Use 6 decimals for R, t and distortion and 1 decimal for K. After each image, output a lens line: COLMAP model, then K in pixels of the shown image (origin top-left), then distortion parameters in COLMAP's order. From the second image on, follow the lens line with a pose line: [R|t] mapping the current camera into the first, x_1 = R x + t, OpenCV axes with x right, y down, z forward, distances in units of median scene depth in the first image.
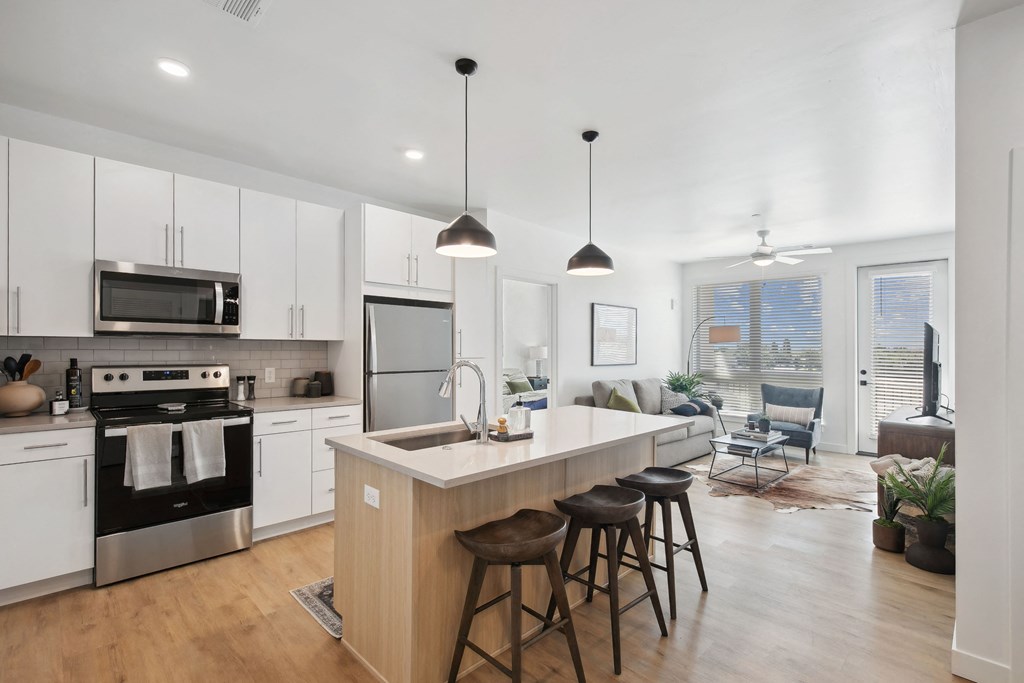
lens RADIAL K [[471.5, 0, 512.0], [0, 471.5, 341.5], [0, 0, 1]] dist [0.000231, -0.000147]
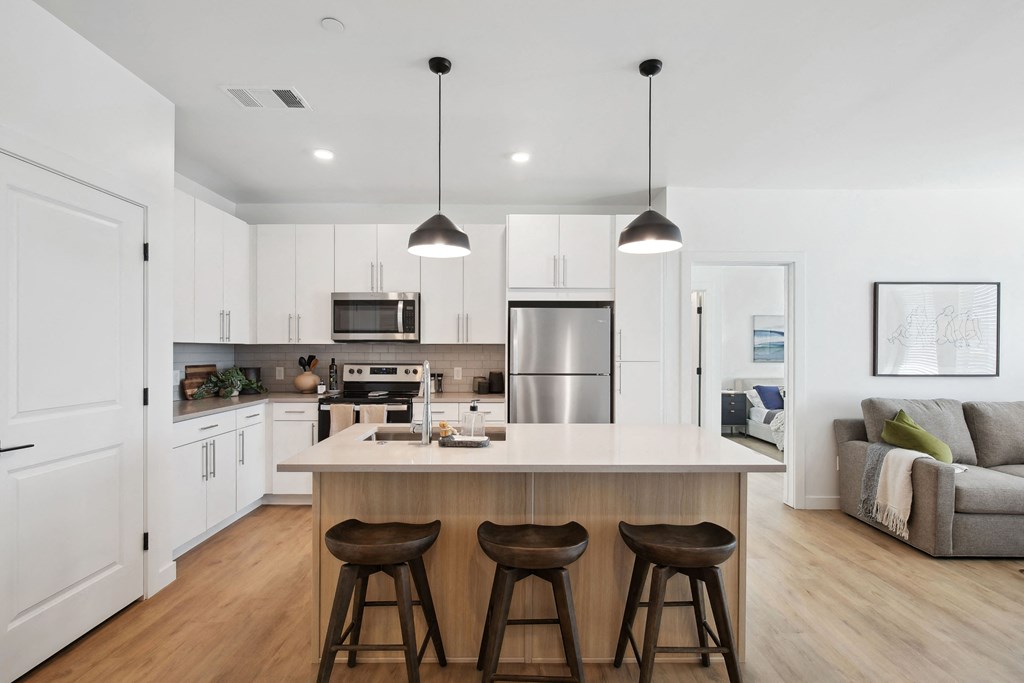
lens RADIAL K [[459.5, 0, 512.0], [0, 459.5, 341.5], [0, 0, 1]] dist [-0.001897, -0.000048]
pose [[0.718941, -0.025105, -0.694618, 0.475354], [0.011939, 0.999646, -0.023772, 0.021649], [0.694969, 0.008797, 0.718986, 0.291918]]
